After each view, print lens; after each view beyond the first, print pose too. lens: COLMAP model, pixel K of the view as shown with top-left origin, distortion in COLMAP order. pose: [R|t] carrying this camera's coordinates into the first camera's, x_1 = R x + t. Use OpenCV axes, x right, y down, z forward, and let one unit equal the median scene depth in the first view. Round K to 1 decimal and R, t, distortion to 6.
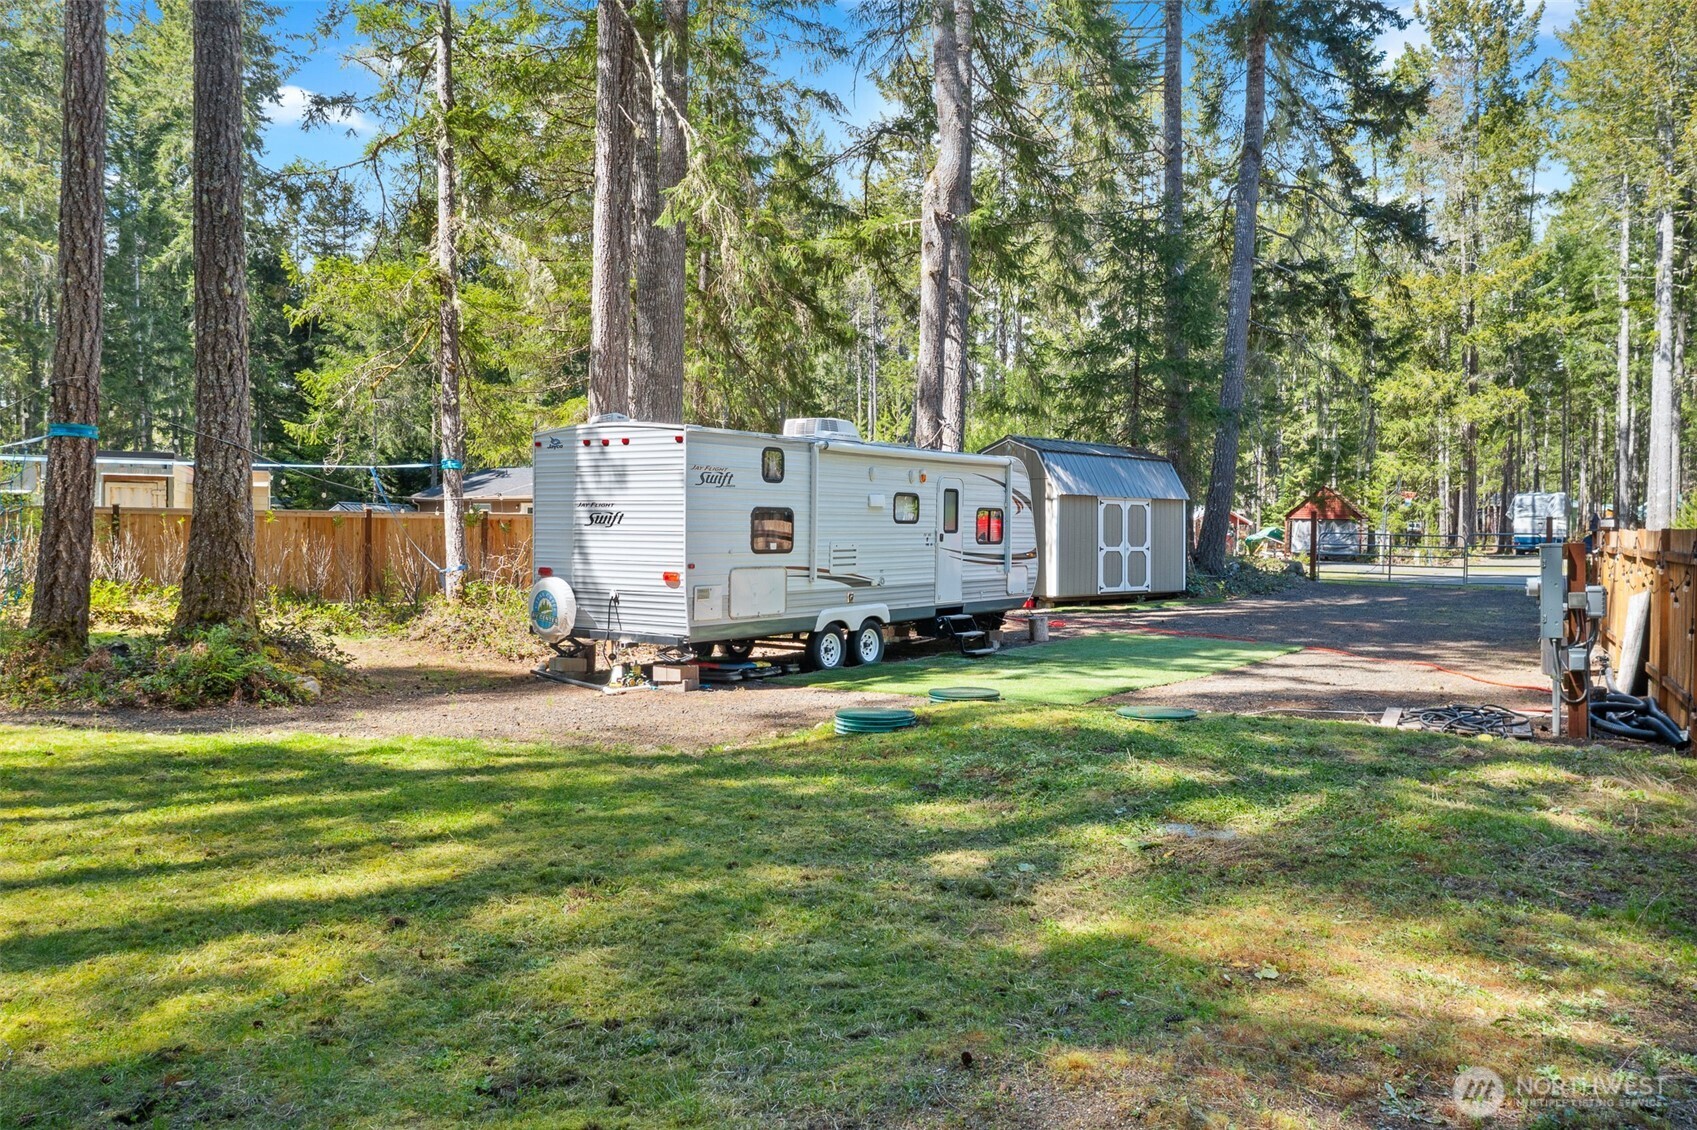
lens RADIAL K [[1345.4, 0, 846.2], [0, 1345.4, 565.1], [0, 0, 1]] dist [-0.012397, 0.000376]
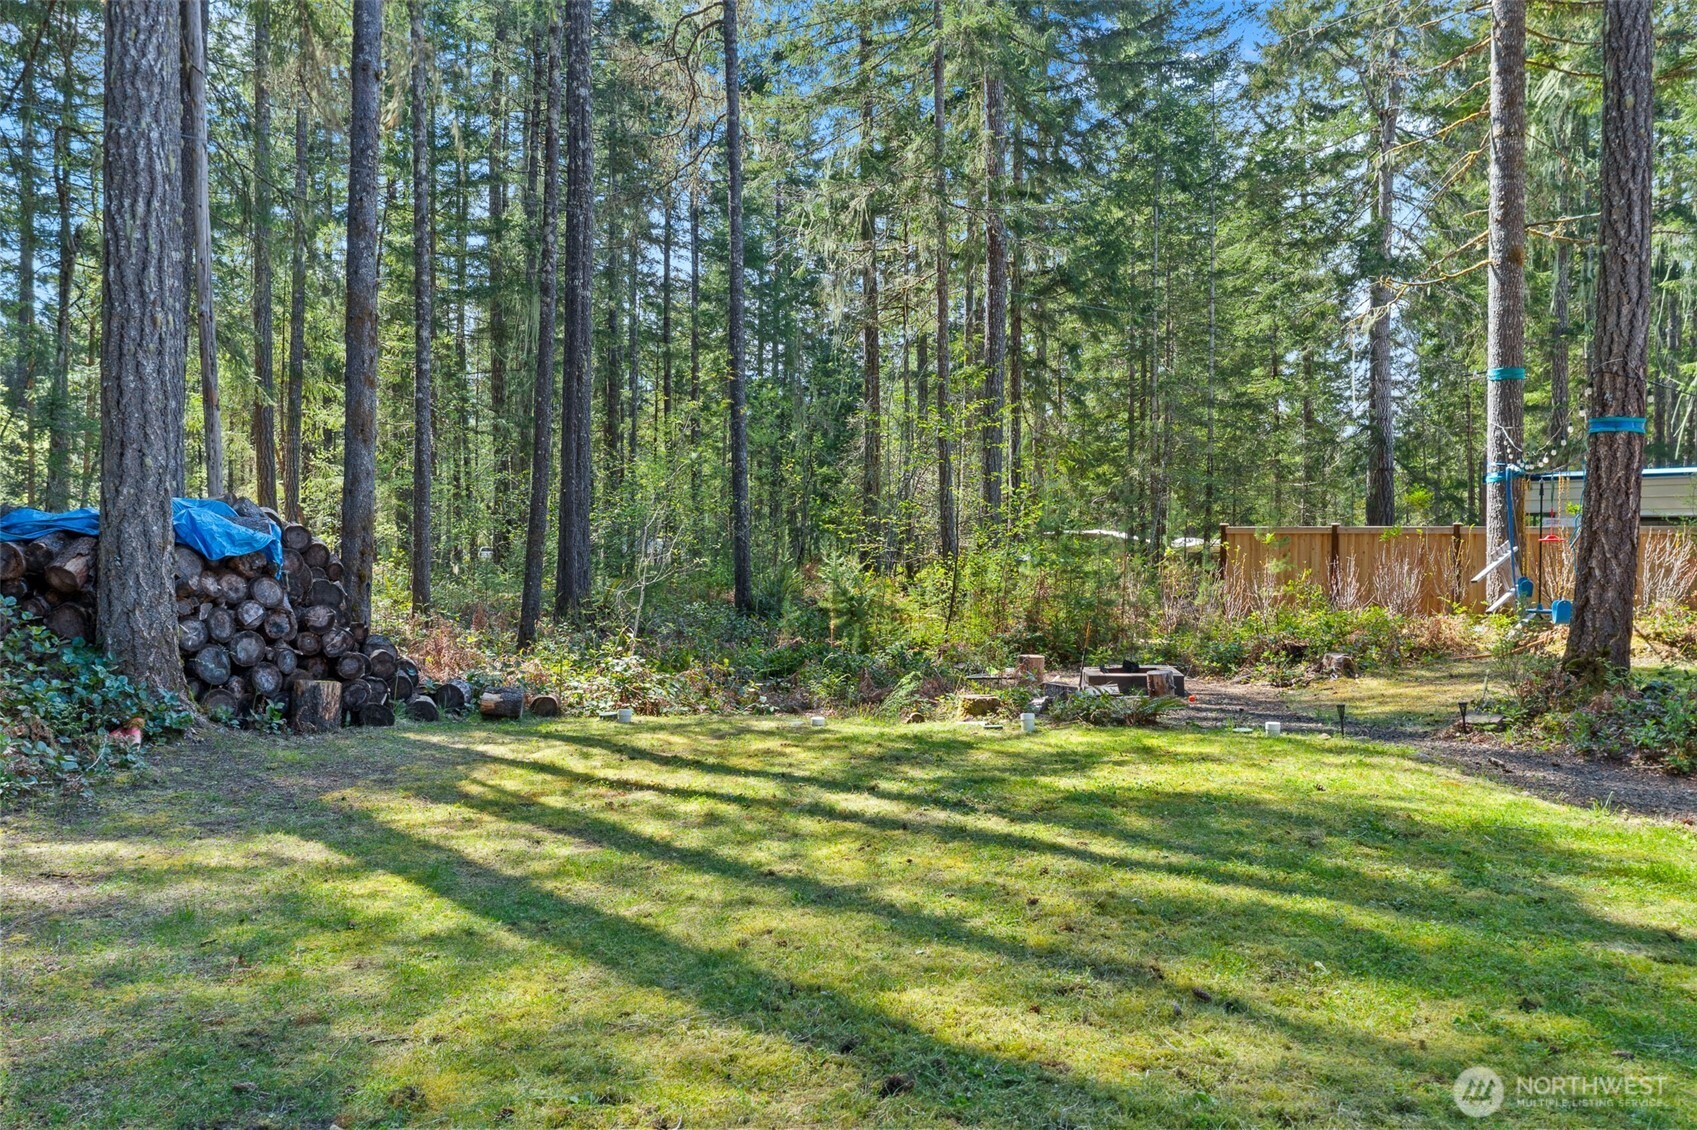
lens RADIAL K [[1338.3, 0, 842.5], [0, 1338.3, 558.0], [0, 0, 1]] dist [-0.000785, -0.005091]
pose [[0.236521, -0.002325, -0.971624, 0.066945], [-0.029943, 0.999505, -0.009680, 0.003048], [0.971165, 0.031383, 0.236334, 0.181854]]
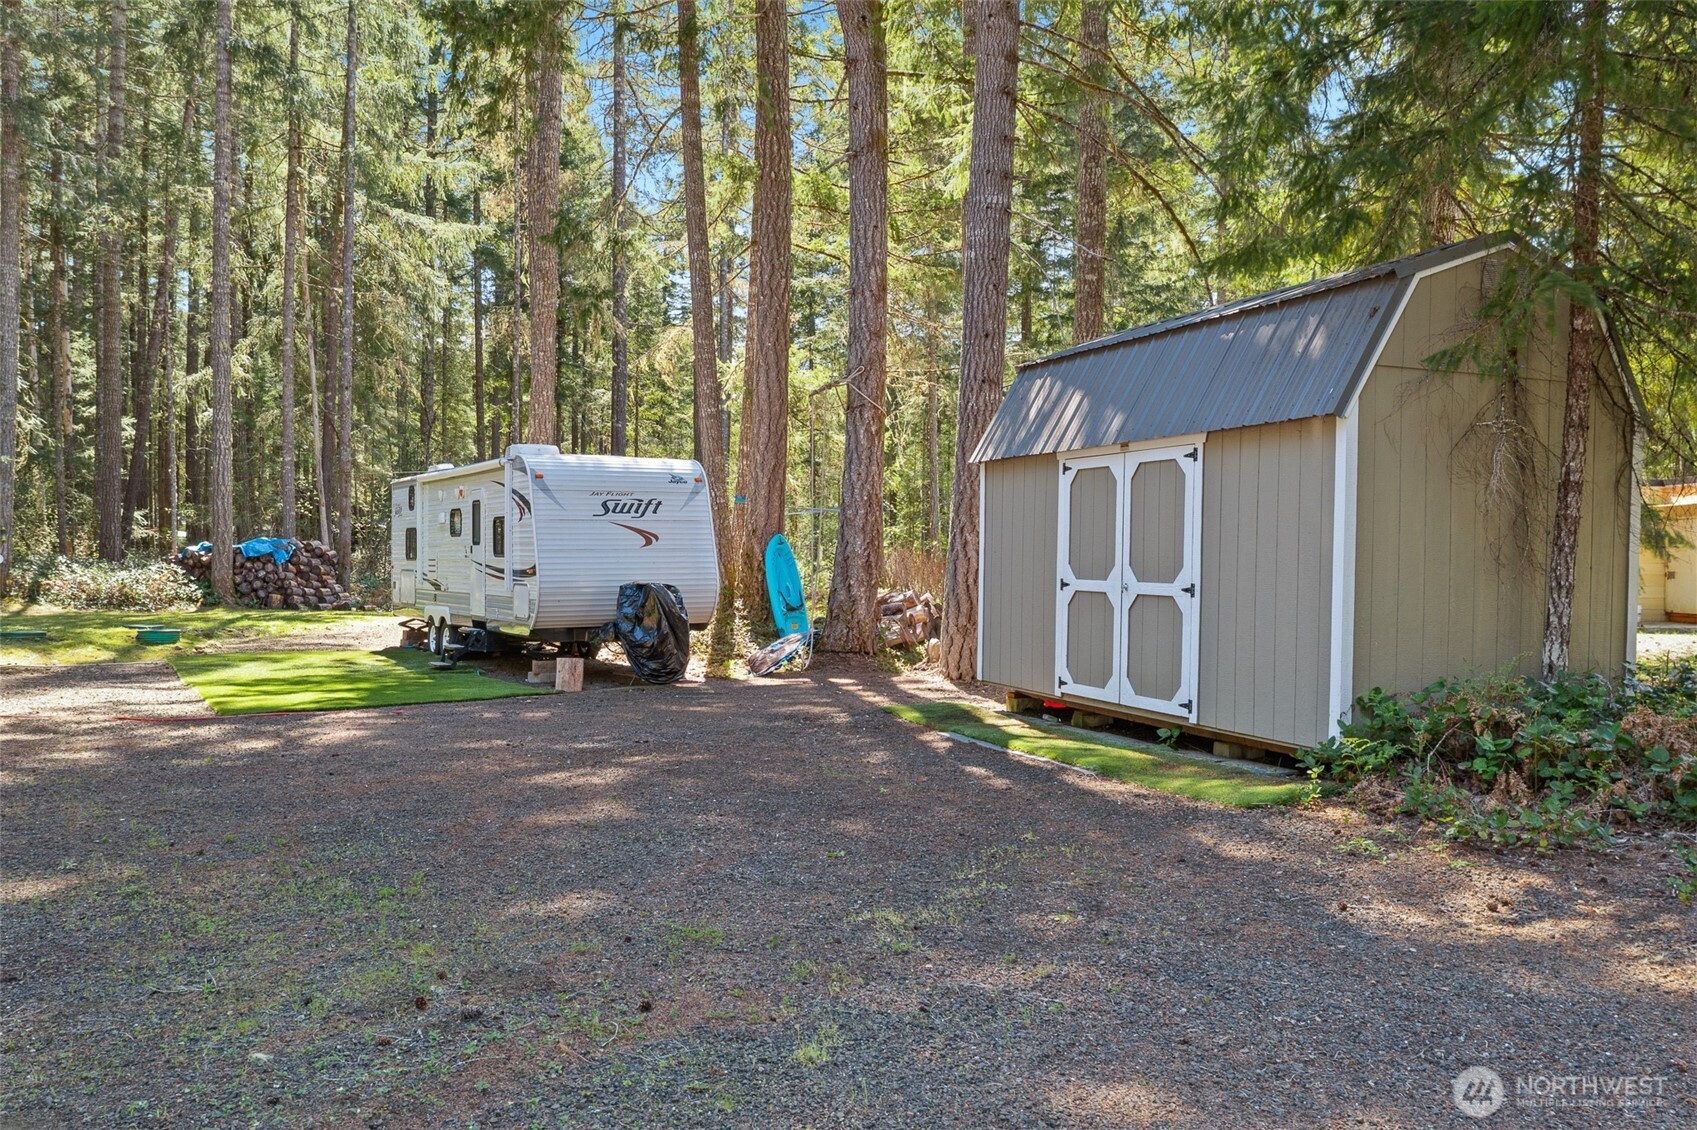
lens RADIAL K [[1344.4, 0, 847.3], [0, 1344.4, 561.6], [0, 0, 1]] dist [-0.013649, -0.008948]
pose [[-0.404071, -0.005241, -0.914713, 0.670477], [-0.032056, 0.999450, 0.008434, -0.022960], [0.914166, 0.032730, -0.404017, 1.273848]]
